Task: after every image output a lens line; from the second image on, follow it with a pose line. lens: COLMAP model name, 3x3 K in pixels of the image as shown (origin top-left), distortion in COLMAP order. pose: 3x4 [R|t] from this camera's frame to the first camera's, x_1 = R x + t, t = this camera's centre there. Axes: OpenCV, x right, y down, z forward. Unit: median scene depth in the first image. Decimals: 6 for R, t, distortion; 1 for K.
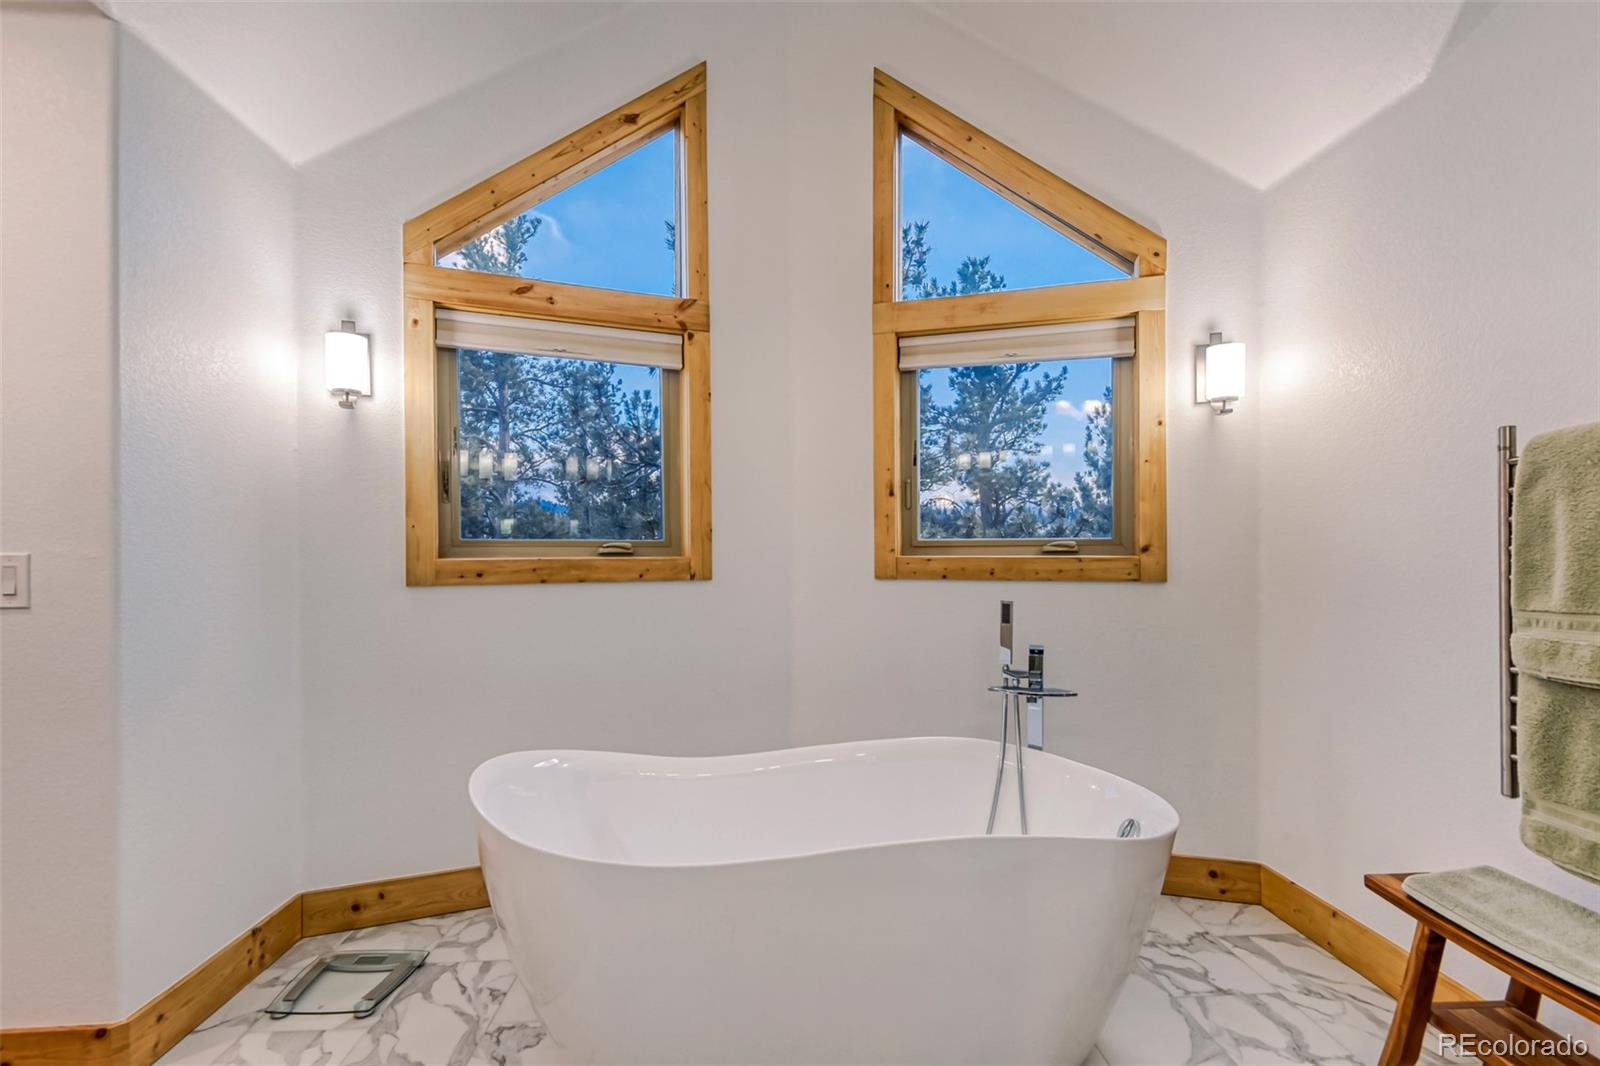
lens RADIAL K [[746.9, 0, 809.0], [0, 746.9, 554.9], [0, 0, 1]] dist [0.034107, -0.019768]
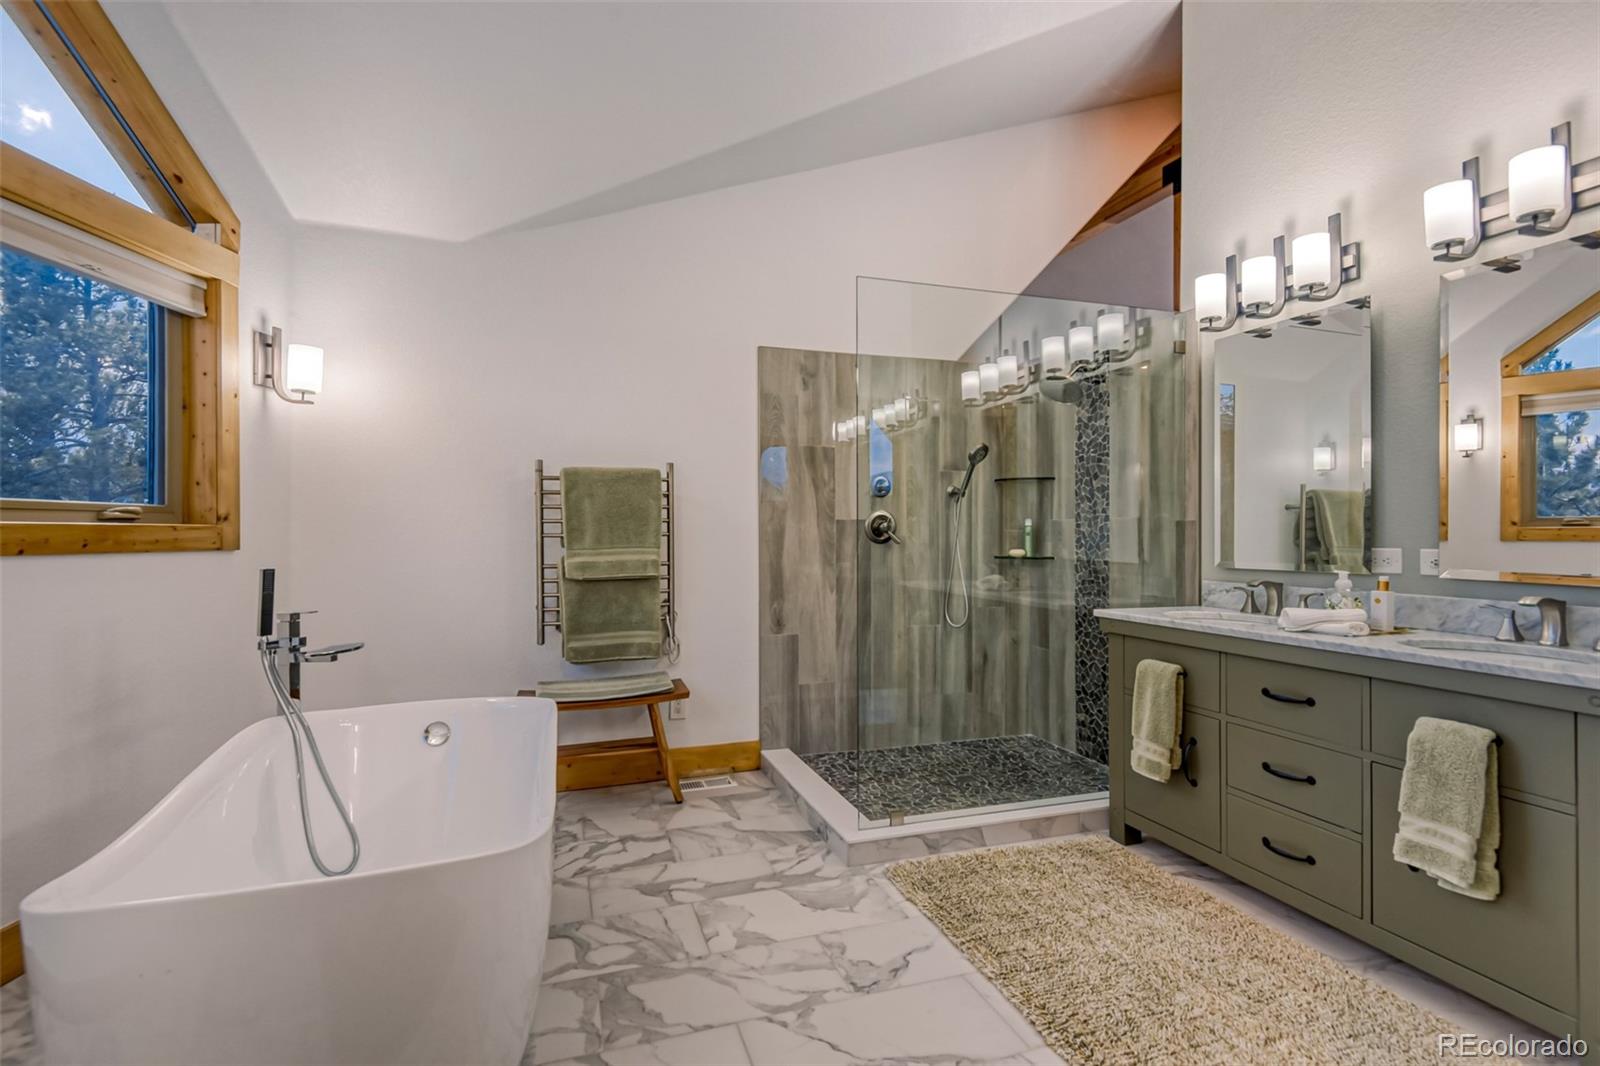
lens RADIAL K [[746.9, 0, 800.5], [0, 746.9, 531.1], [0, 0, 1]] dist [0.034107, -0.019768]
pose [[-0.258386, 0.005900, 0.966024, -0.721164], [0.006722, 0.999968, -0.004309, 0.019391], [-0.966018, 0.005380, -0.258418, 0.514433]]
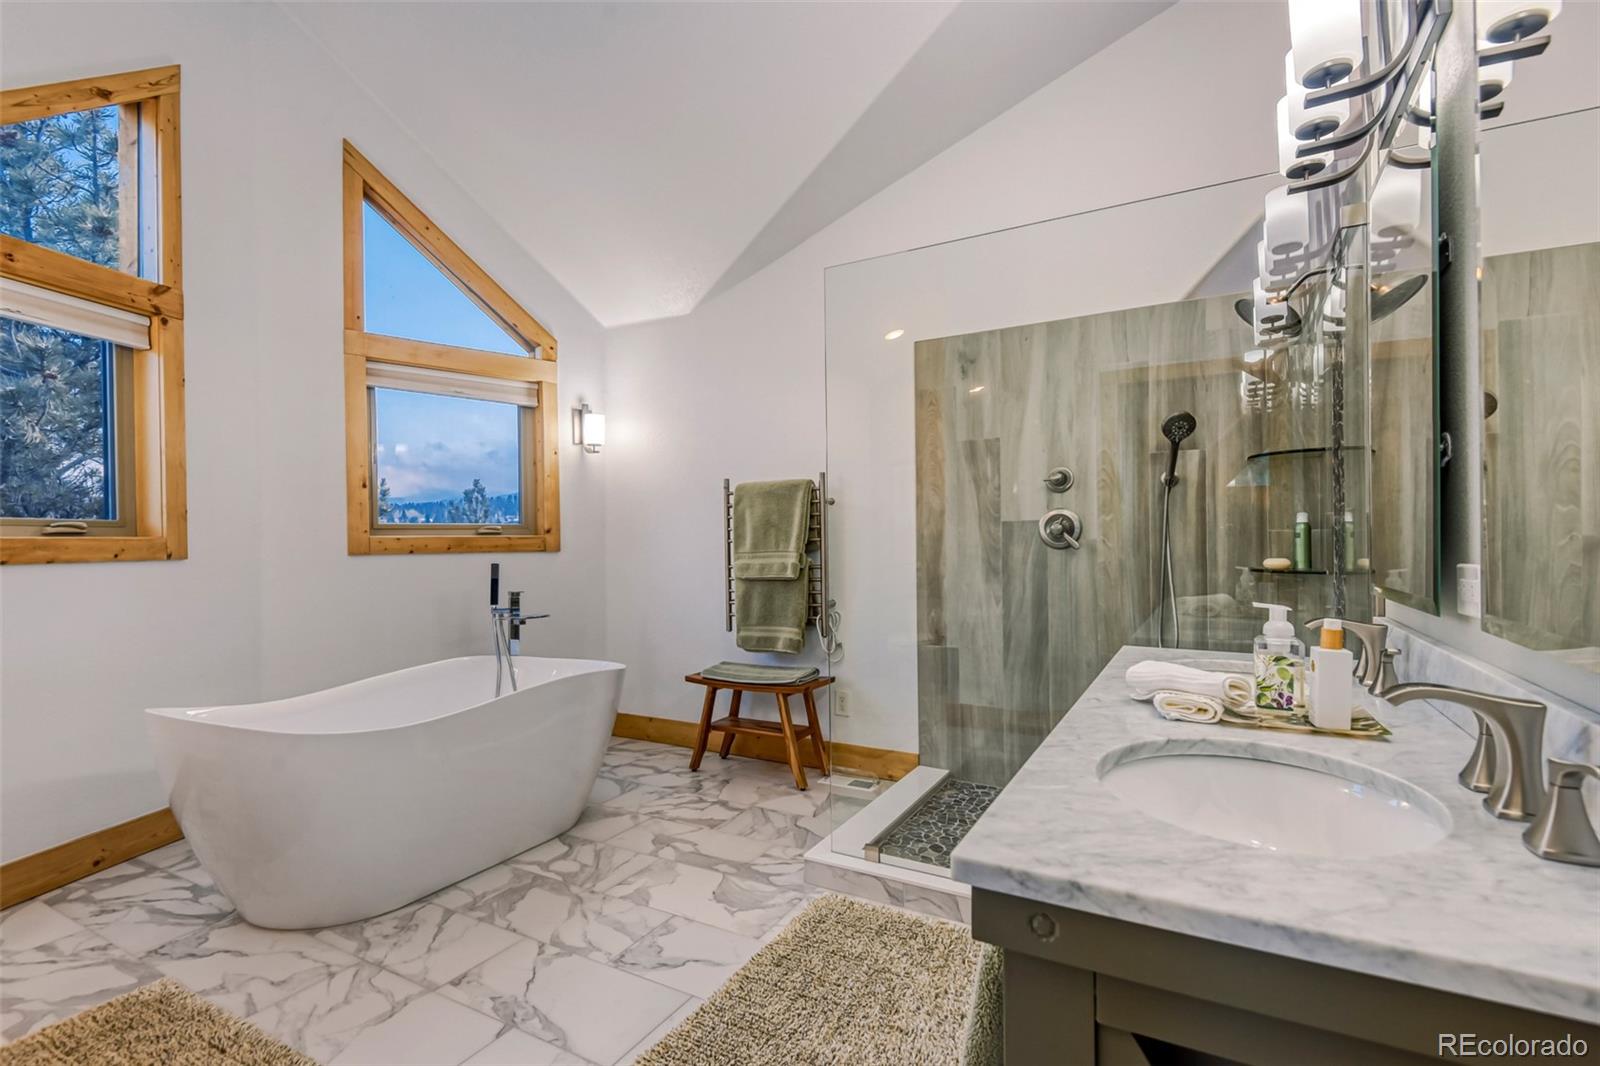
lens RADIAL K [[746.9, 0, 800.5], [0, 746.9, 538.3], [0, 0, 1]] dist [0.034107, -0.019768]
pose [[0.541589, -0.002417, 0.840640, -0.591480], [0.012880, 0.999902, -0.005423, 0.022441], [-0.840545, 0.013764, 0.541568, -0.304165]]
